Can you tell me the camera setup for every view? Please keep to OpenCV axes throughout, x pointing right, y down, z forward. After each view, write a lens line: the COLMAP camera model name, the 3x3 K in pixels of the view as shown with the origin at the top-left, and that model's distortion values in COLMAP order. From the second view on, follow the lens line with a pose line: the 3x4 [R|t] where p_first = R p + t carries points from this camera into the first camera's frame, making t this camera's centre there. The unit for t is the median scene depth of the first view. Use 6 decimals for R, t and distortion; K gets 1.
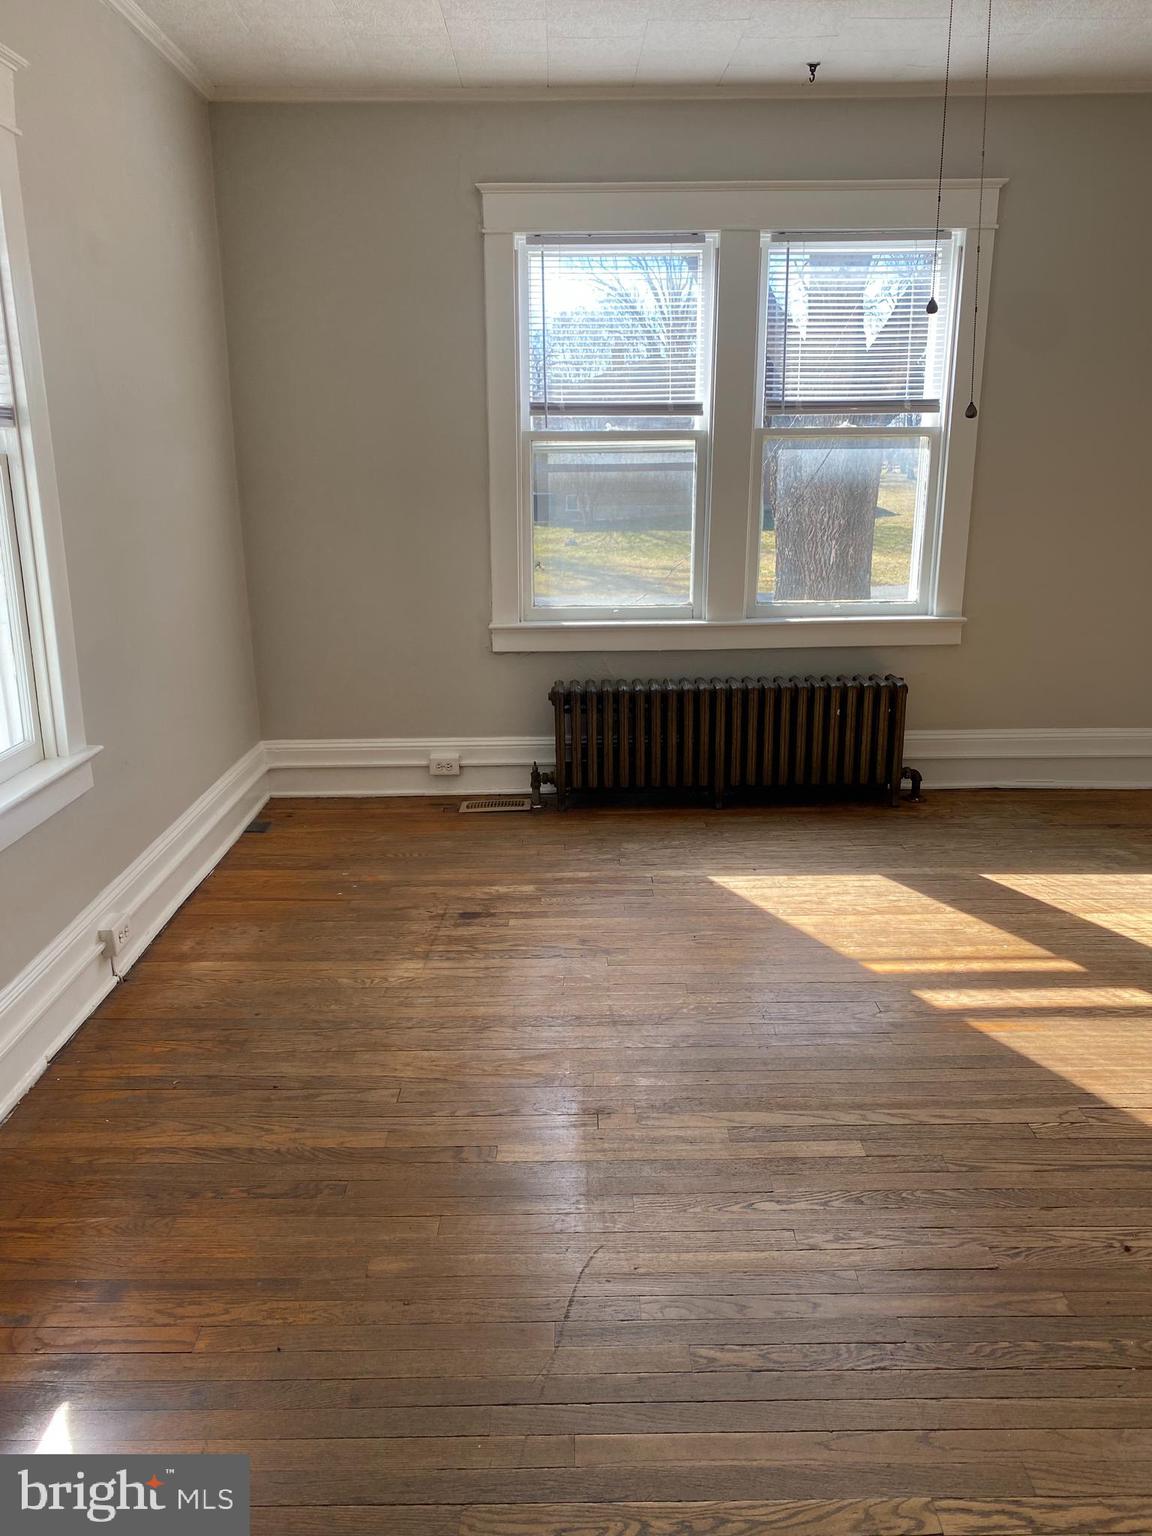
lens RADIAL K [[1180.7, 0, 569.4], [0, 1180.7, 754.9], [0, 0, 1]] dist [0.056645, -0.023279]
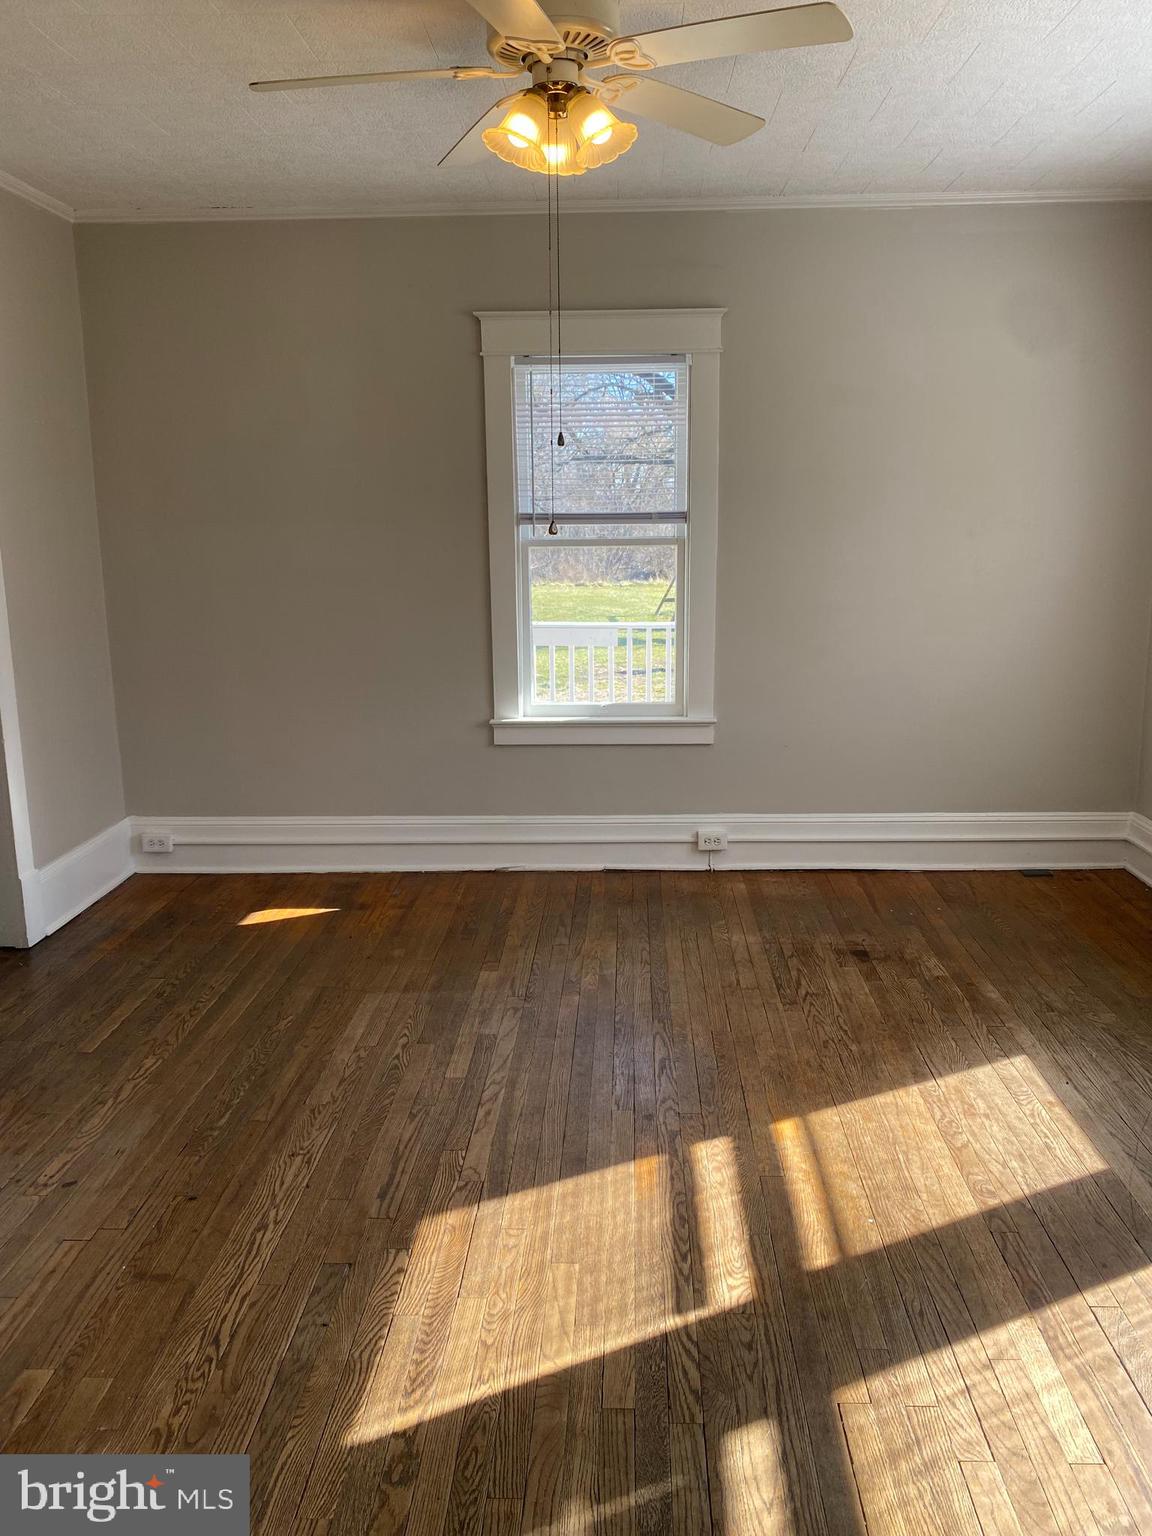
lens RADIAL K [[1180.7, 0, 569.9], [0, 1180.7, 768.8], [0, 0, 1]] dist [0.056645, -0.023279]
pose [[-0.052201, 0.219037, -0.974319, 0.980265], [-0.244560, 0.943137, 0.225130, -0.208900], [0.968228, 0.250031, 0.004335, 0.717452]]
